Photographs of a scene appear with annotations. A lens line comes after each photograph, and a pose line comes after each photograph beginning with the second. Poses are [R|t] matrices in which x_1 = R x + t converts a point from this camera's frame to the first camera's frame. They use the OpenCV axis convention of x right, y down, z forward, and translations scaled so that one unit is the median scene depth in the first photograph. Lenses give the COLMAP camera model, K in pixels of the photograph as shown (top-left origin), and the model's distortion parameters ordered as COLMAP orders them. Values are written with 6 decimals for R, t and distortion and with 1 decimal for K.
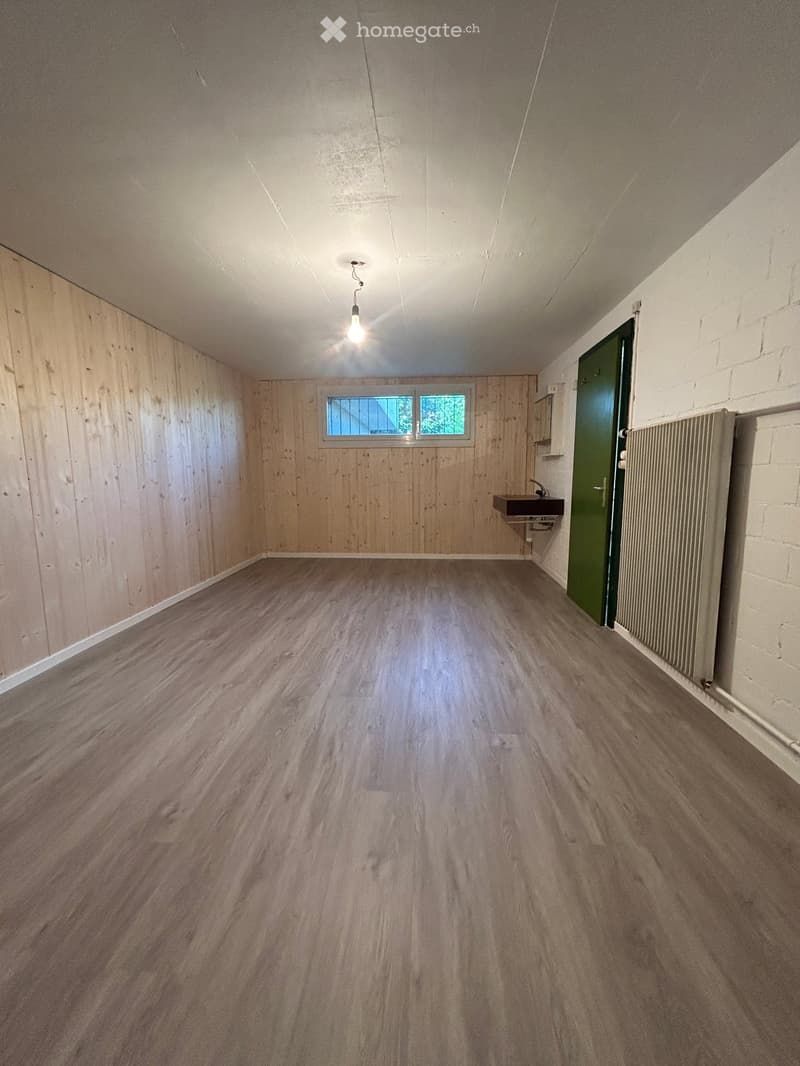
lens RADIAL K [[431.9, 0, 398.7], [0, 431.9, 530.9], [0, 0, 1]] dist [0.000873, 0.000063]
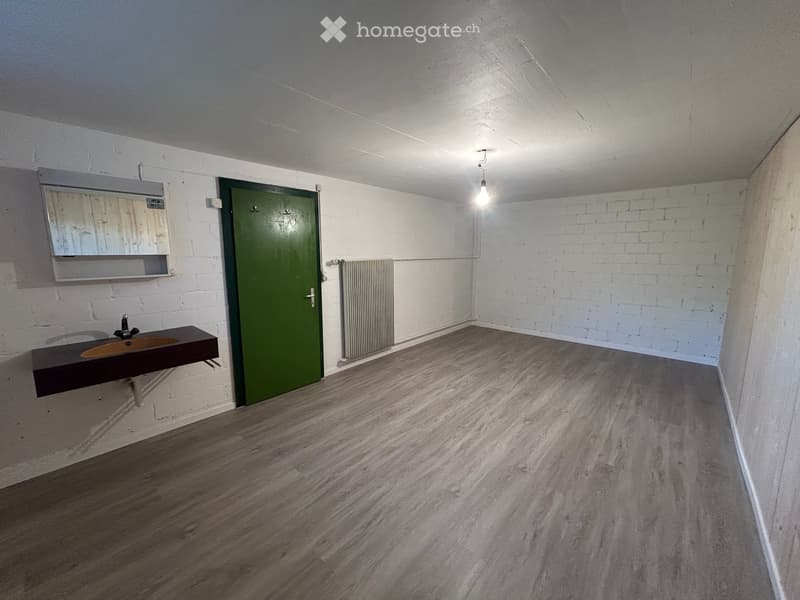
lens RADIAL K [[324.1, 0, 400.5], [0, 324.1, 299.1], [0, 0, 1]] dist [0.000873, 0.000063]
pose [[-0.794198, -0.084138, 0.601806, -0.547281], [0.088121, 0.963952, 0.251062, -0.411925], [-0.601236, 0.252425, -0.758154, 2.009747]]
